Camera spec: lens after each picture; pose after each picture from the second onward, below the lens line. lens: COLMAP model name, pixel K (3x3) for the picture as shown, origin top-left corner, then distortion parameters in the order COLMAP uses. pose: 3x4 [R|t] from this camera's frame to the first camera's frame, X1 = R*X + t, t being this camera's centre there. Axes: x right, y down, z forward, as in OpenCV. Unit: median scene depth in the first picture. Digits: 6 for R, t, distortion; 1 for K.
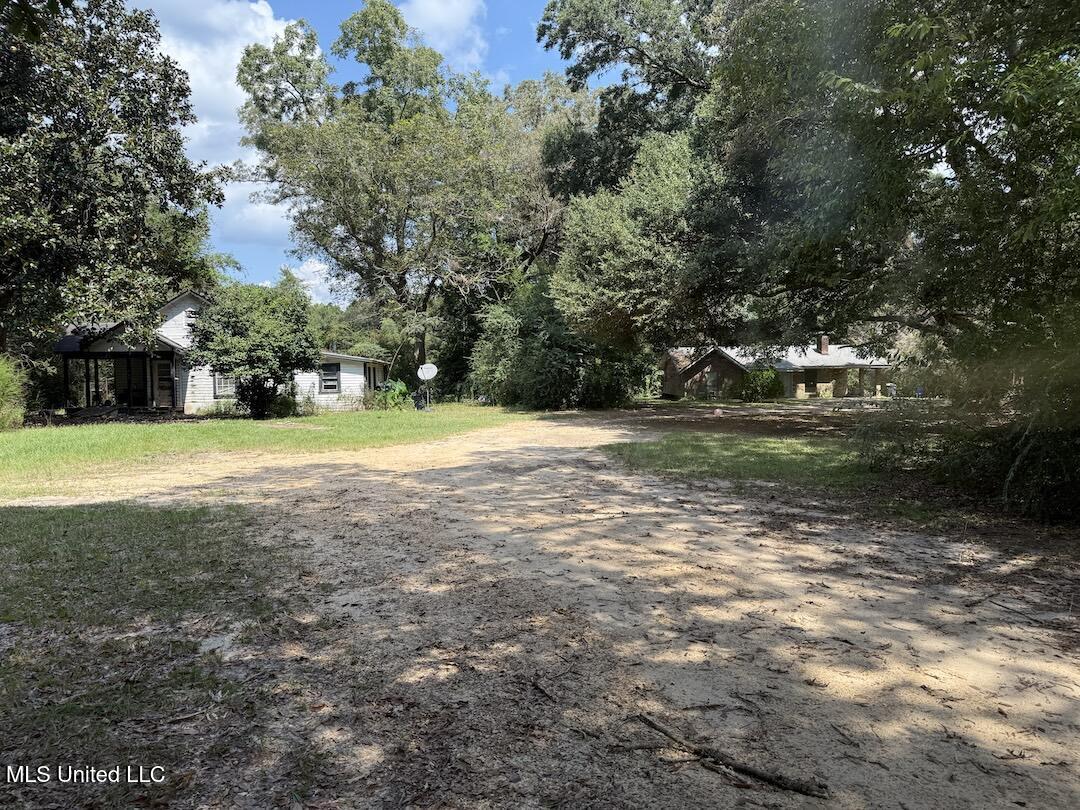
lens RADIAL K [[758.8, 0, 537.3], [0, 758.8, 402.4], [0, 0, 1]] dist [0.080497, -0.112384]
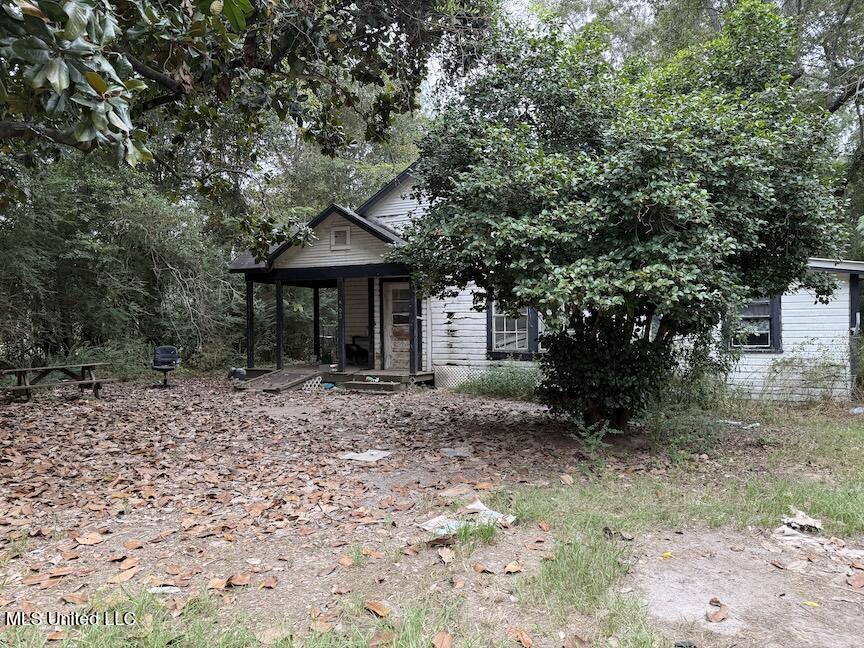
lens RADIAL K [[607.1, 0, 429.8], [0, 607.1, 321.9], [0, 0, 1]] dist [0.080497, -0.112384]
pose [[0.871232, 0.001470, -0.490869, -0.268753], [-0.017274, 0.999468, -0.027666, -0.017268], [0.490567, 0.032583, 0.870794, 0.654816]]
